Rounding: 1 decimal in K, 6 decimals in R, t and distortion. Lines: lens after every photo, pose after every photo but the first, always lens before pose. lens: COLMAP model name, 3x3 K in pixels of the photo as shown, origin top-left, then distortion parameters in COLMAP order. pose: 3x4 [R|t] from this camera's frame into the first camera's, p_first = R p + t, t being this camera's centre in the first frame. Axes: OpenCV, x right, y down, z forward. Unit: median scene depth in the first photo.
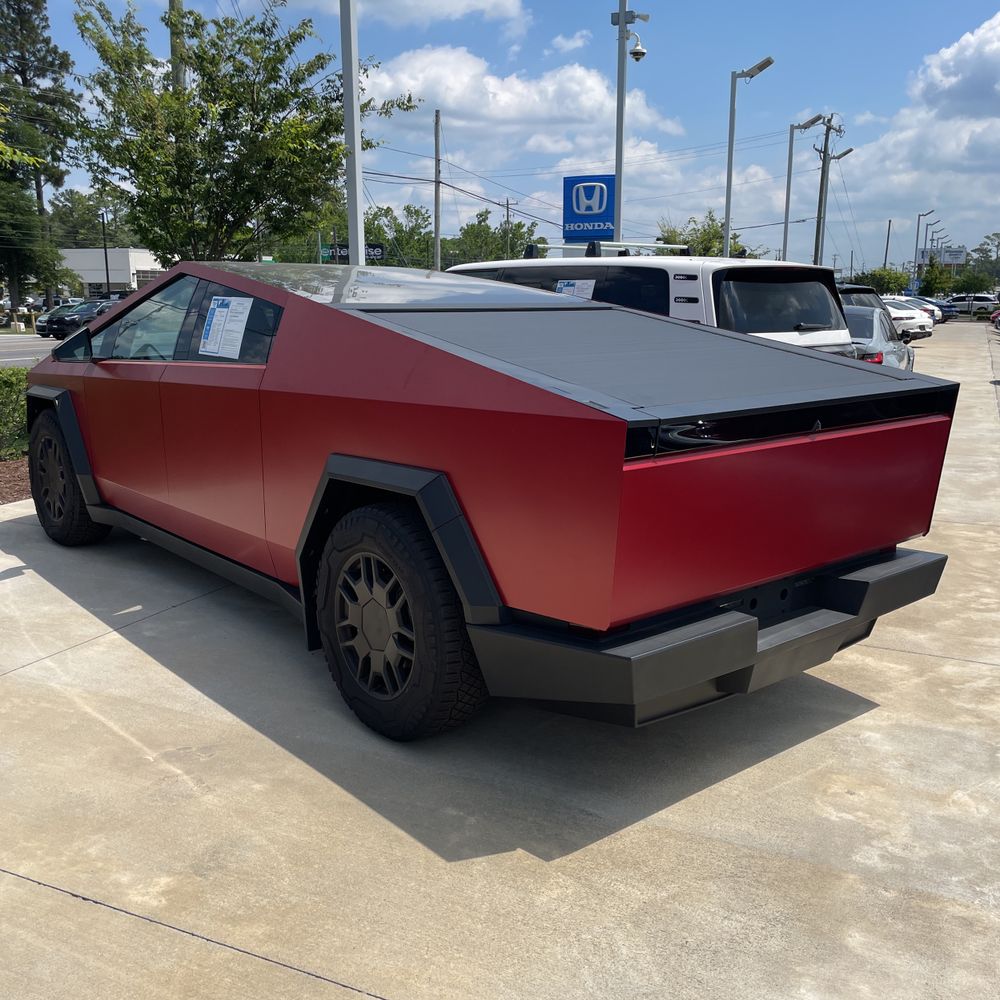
lens RADIAL K [[1015.4, 0, 506.6], [0, 1015.4, 500.4], [0, 0, 1]] dist [0.081513, -0.126590]
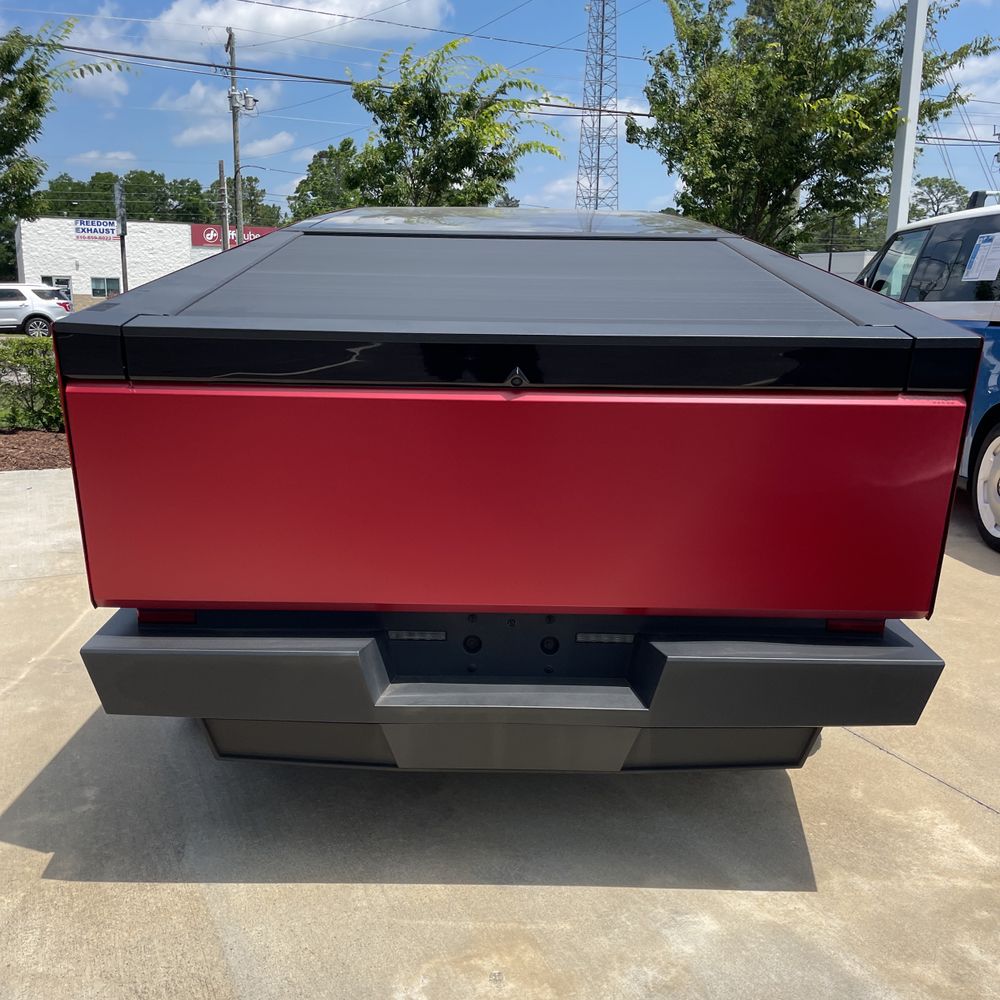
lens RADIAL K [[1015.4, 0, 506.6], [0, 1015.4, 500.4], [0, 0, 1]] dist [0.081513, -0.126590]
pose [[0.761988, 0.138454, -0.632617, 0.643398], [-0.143522, 0.988690, 0.043512, -0.021740], [0.631487, 0.057639, 0.773241, 0.483451]]
